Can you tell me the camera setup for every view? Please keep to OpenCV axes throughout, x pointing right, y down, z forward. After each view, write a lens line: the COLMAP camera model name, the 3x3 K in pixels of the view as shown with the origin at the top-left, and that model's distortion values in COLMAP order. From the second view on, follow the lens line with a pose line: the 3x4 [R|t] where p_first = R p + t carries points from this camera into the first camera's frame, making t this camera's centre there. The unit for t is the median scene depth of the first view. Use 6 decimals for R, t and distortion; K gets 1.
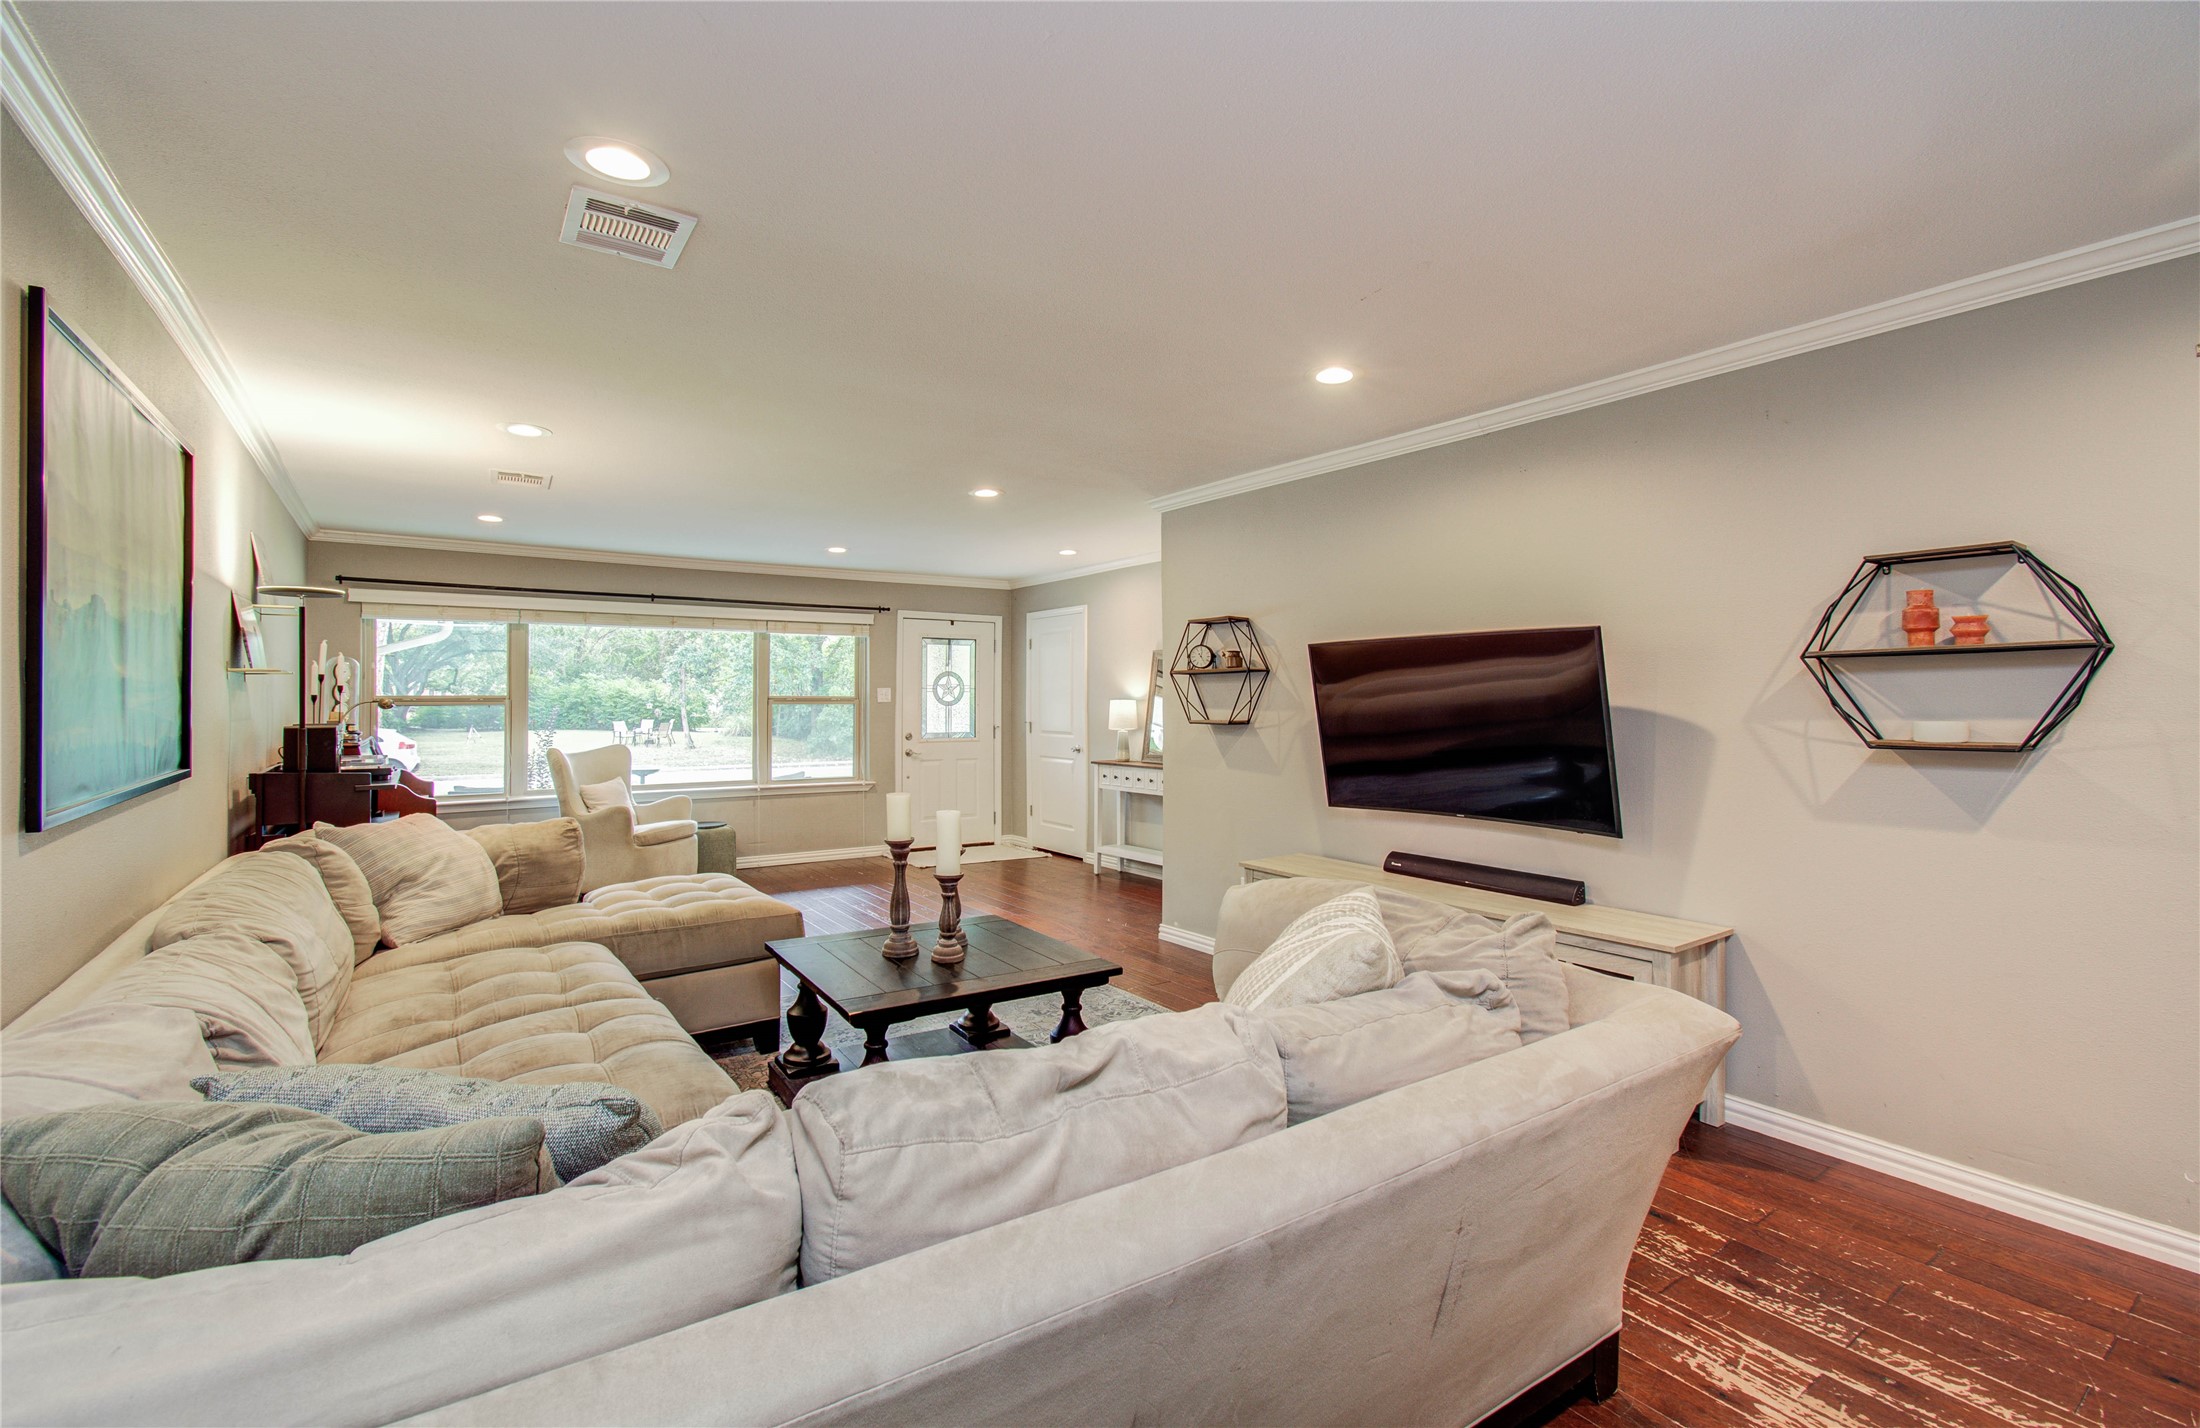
lens RADIAL K [[956.0, 0, 1076.2], [0, 956.0, 693.0], [0, 0, 1]] dist [-0.004451, 0.006103]
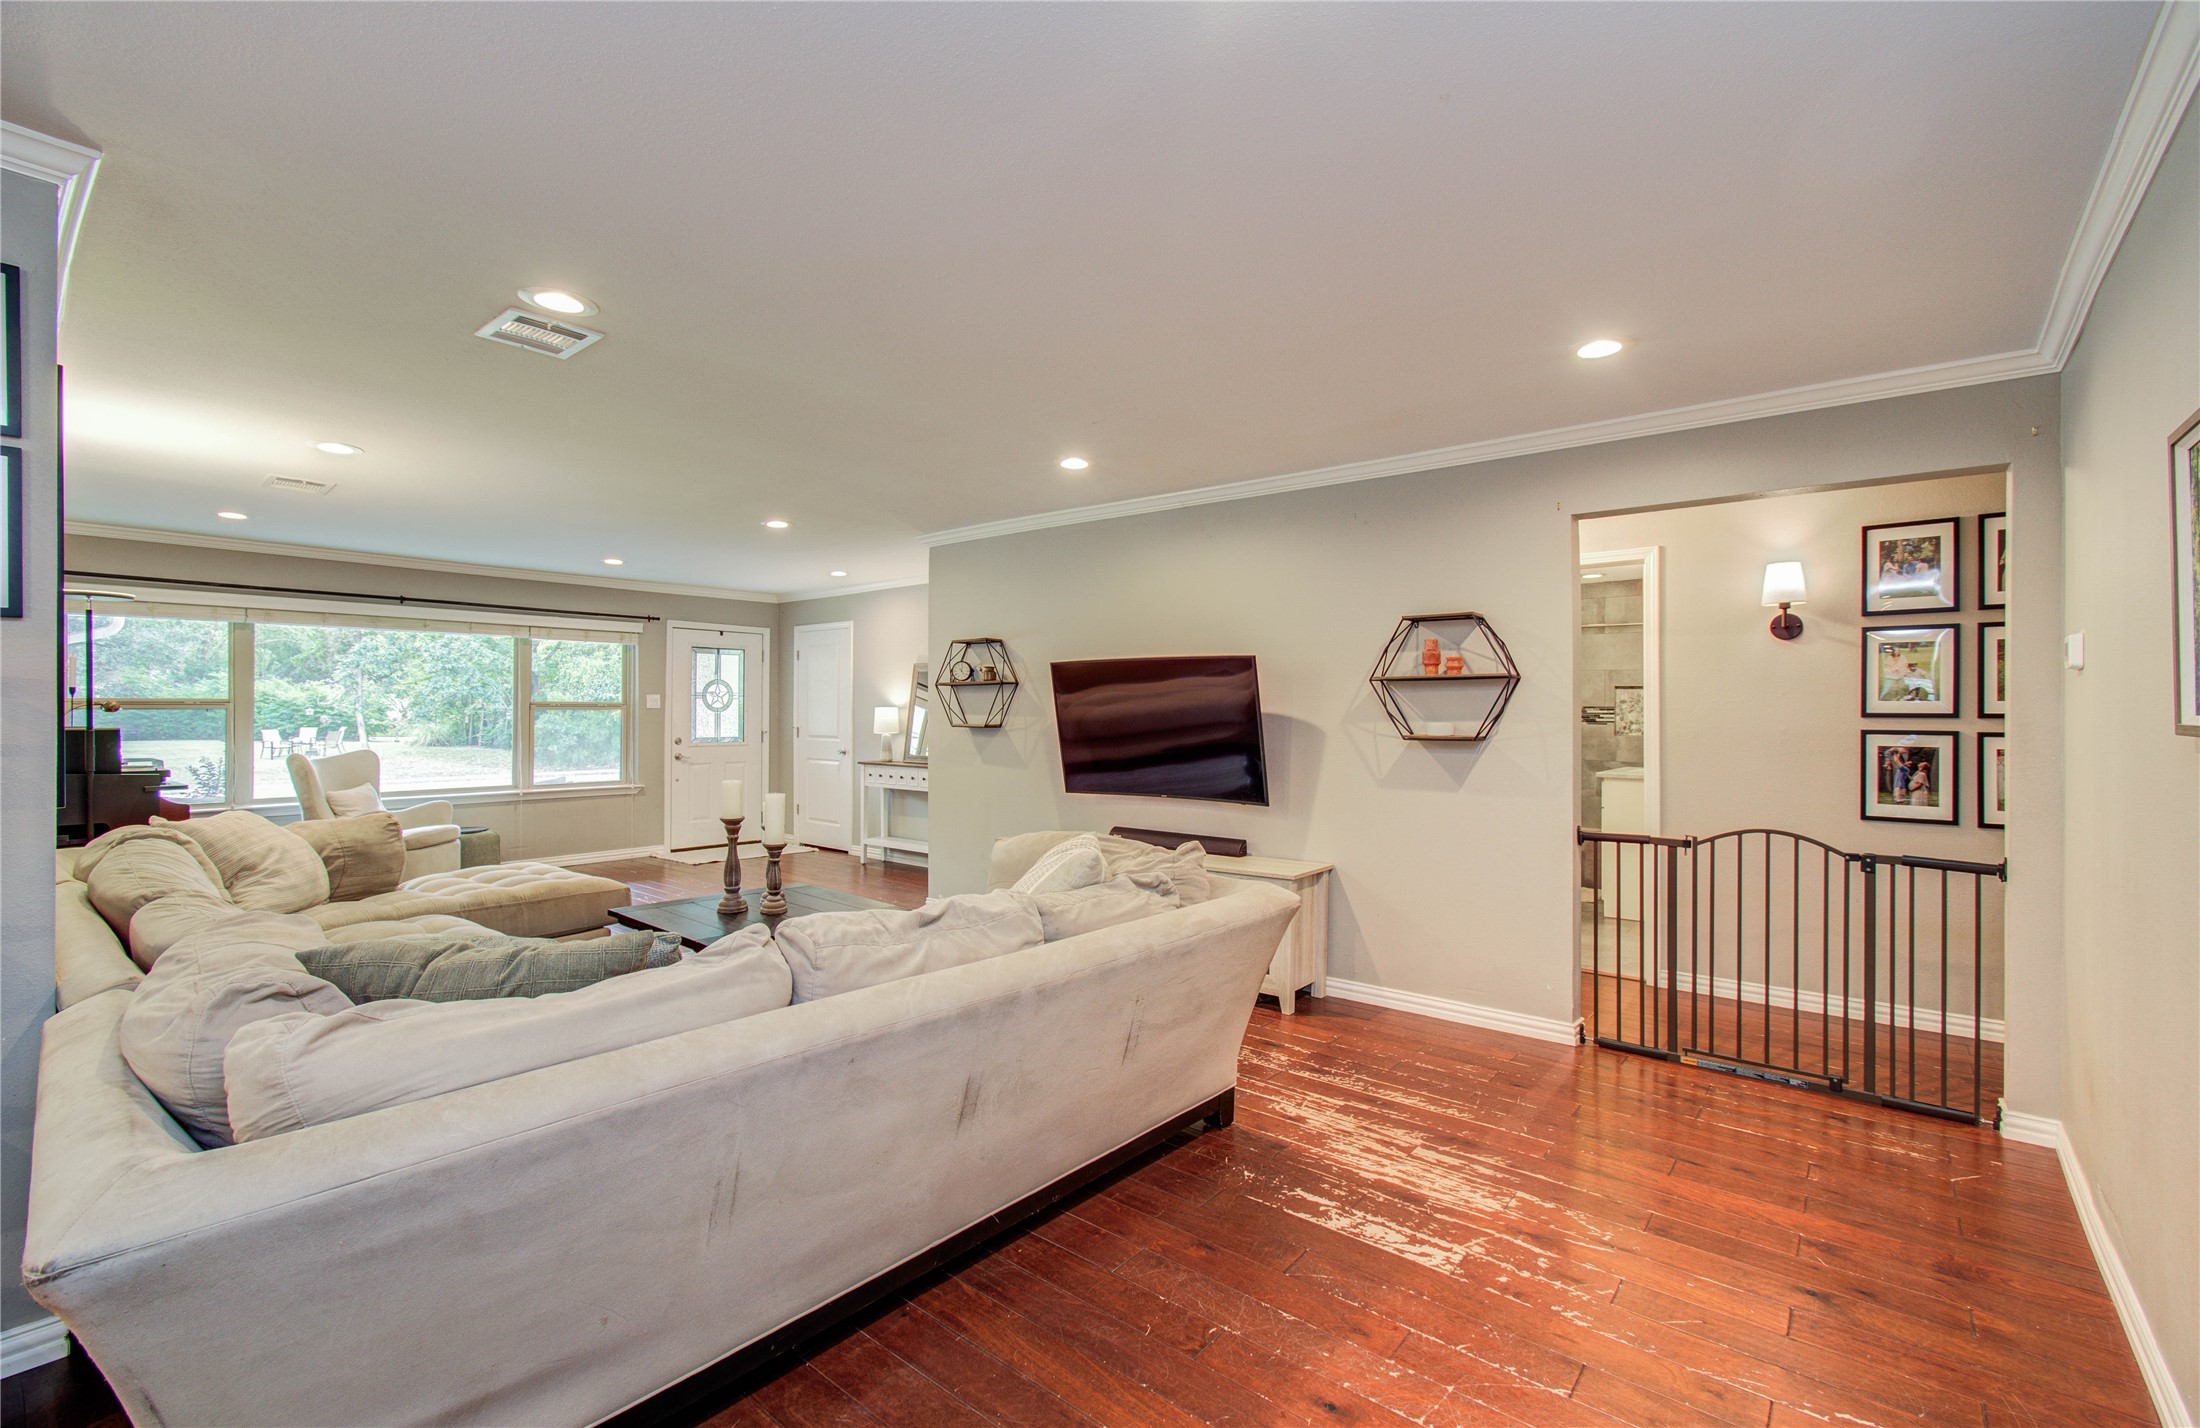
lens RADIAL K [[956.0, 0, 1068.9], [0, 956.0, 707.8], [0, 0, 1]] dist [-0.004451, 0.006103]
pose [[0.966054, 0.005081, 0.258290, -0.091407], [-0.006812, 0.999960, 0.005807, 0.000345], [-0.258251, -0.007369, 0.966050, -0.336395]]
